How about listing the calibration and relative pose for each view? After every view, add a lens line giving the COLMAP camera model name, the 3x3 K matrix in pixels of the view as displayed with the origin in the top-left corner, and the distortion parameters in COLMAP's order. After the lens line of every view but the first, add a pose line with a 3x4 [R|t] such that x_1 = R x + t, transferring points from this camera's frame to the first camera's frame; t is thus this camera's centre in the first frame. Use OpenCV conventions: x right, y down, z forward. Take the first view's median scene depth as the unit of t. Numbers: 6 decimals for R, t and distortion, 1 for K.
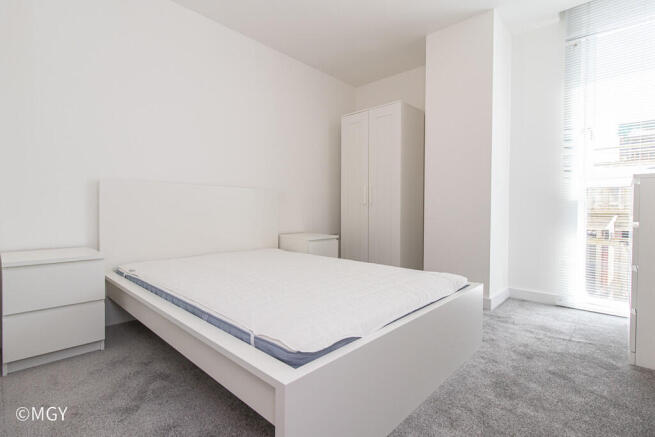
lens RADIAL K [[302.7, 0, 337.6], [0, 302.7, 216.9], [0, 0, 1]] dist [0.000484, 0.000094]
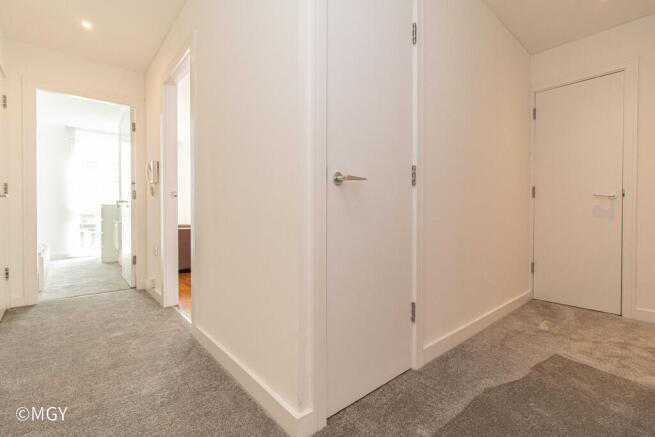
lens RADIAL K [[302.7, 0, 337.6], [0, 302.7, 216.9], [0, 0, 1]] dist [0.000484, 0.000094]
pose [[0.091543, -0.011690, 0.995733, -1.330088], [0.021442, 0.999722, 0.009765, 0.019454], [-0.995570, 0.020456, 0.091768, -1.204763]]
